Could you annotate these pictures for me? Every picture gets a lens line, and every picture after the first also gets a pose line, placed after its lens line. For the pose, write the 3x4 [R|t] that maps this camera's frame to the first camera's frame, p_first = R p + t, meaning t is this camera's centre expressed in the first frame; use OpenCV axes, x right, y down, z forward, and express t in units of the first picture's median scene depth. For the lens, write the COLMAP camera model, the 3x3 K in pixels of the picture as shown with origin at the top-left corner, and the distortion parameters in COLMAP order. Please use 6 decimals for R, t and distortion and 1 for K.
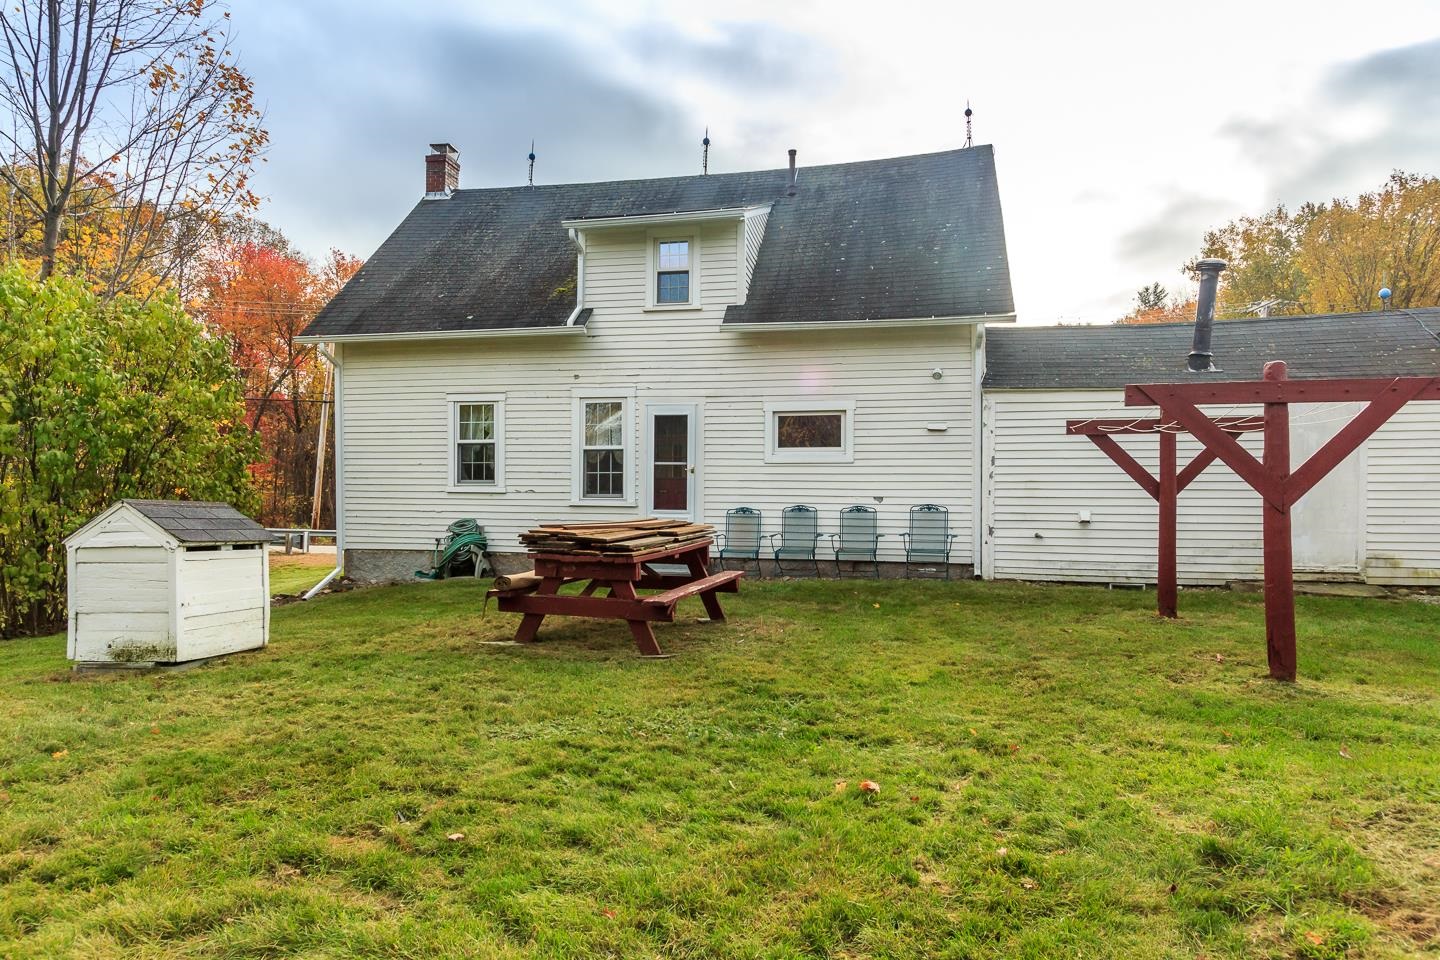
lens RADIAL K [[914.8, 0, 719.4], [0, 914.8, 490.9], [0, 0, 1]] dist [0.018539, 0.000486]
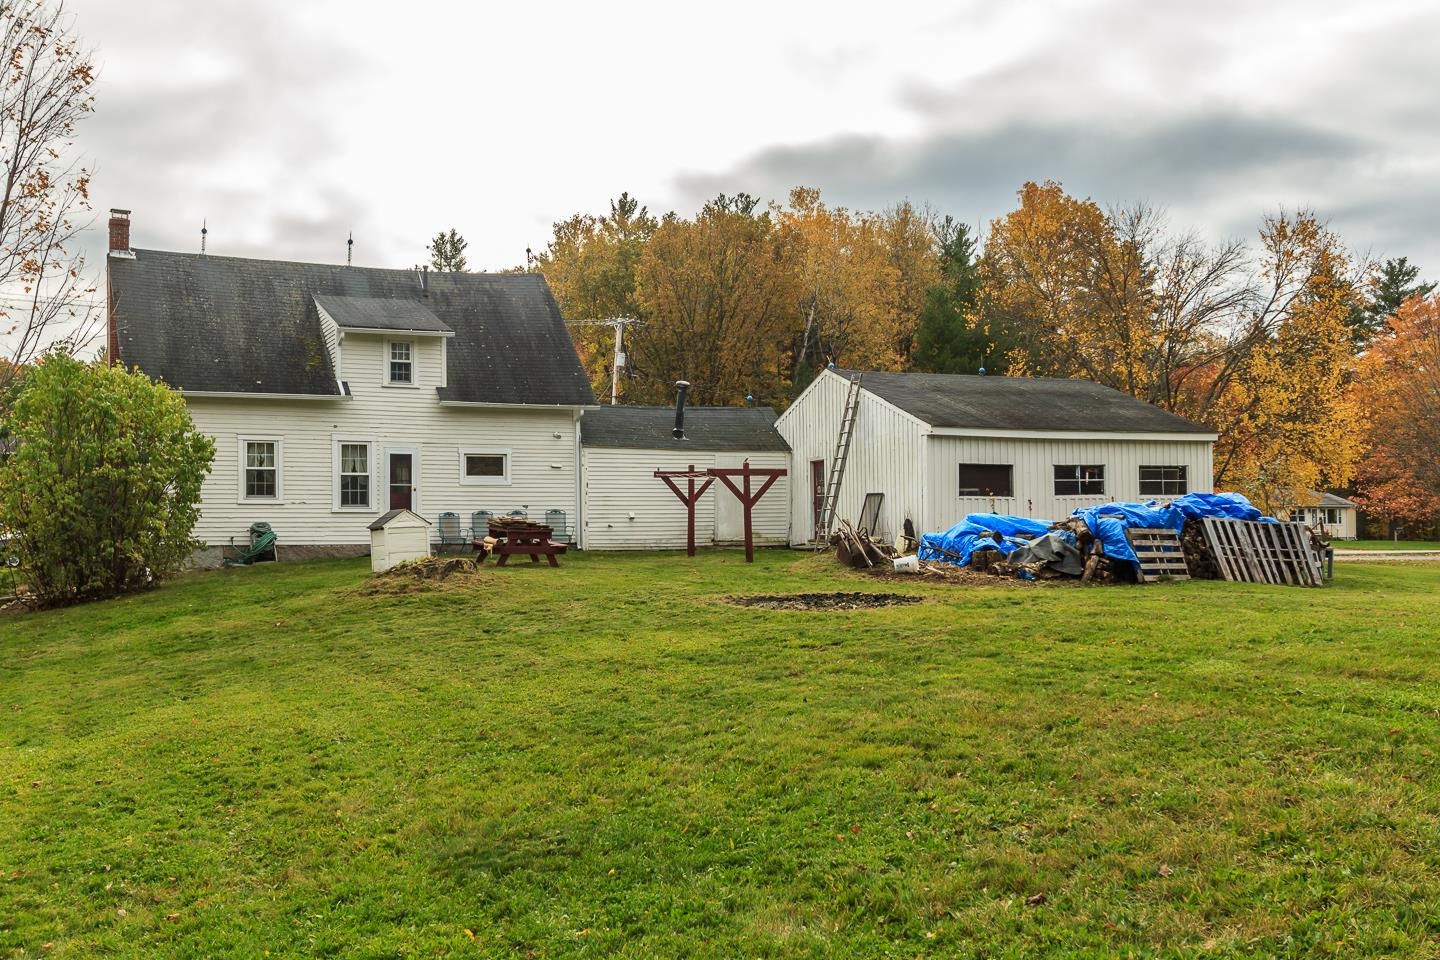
lens RADIAL K [[1461.0, 0, 720.0], [0, 1461.0, 479.9], [0, 0, 1]] dist [0.000673, 0.000000]
pose [[0.789499, 0.005173, 0.613729, -1.162826], [-0.000353, 0.999968, -0.007974, -0.018799], [-0.613751, 0.006079, 0.789476, -1.320116]]
